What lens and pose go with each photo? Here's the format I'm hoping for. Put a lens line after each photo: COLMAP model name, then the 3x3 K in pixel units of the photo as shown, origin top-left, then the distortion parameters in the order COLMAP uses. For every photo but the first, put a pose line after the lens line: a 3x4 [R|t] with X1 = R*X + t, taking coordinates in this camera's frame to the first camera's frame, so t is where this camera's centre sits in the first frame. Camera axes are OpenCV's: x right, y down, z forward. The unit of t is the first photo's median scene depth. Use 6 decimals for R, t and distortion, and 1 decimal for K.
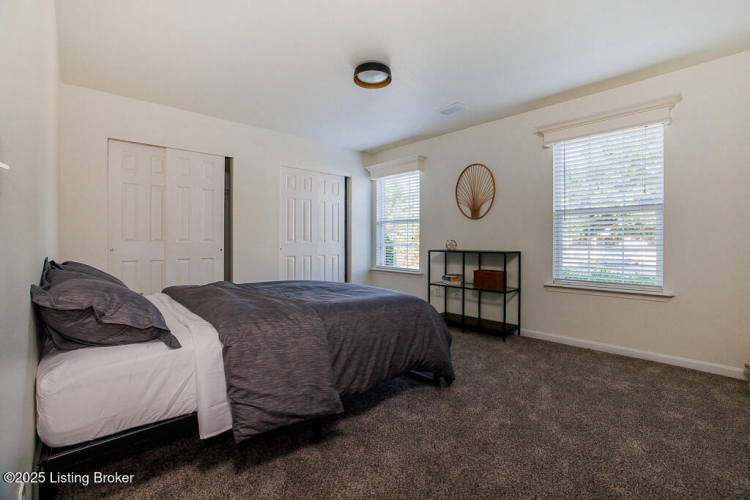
lens RADIAL K [[332.9, 0, 375.0], [0, 332.9, 250.0], [0, 0, 1]] dist [-0.023533, 0.000019]
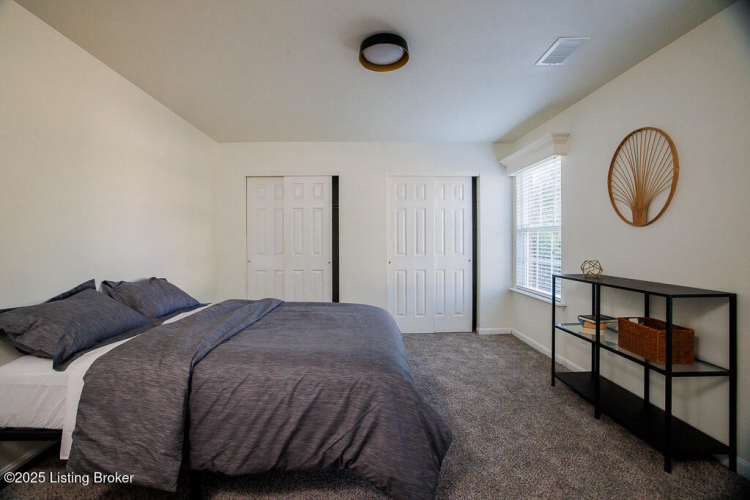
lens RADIAL K [[323.4, 0, 363.9], [0, 323.4, 242.5], [0, 0, 1]] dist [-0.032237, 0.009348]
pose [[0.748714, -0.000273, -0.662893, 0.307351], [-0.012103, 0.999828, -0.014081, -0.051105], [0.662782, 0.018565, 0.748582, 0.276397]]
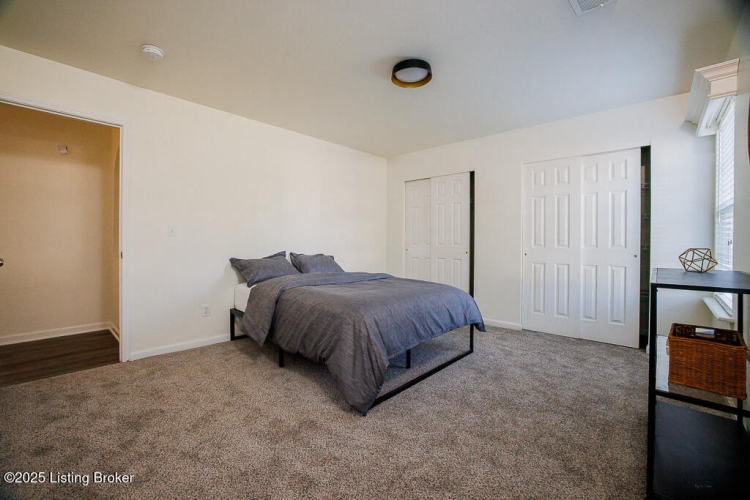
lens RADIAL K [[323.4, 0, 363.9], [0, 323.4, 242.5], [0, 0, 1]] dist [-0.032237, 0.009348]
pose [[0.063346, 0.004538, -0.997981, 0.624820], [-0.028348, 0.999594, 0.002746, -0.028415], [0.997589, 0.028116, 0.063449, 0.548199]]
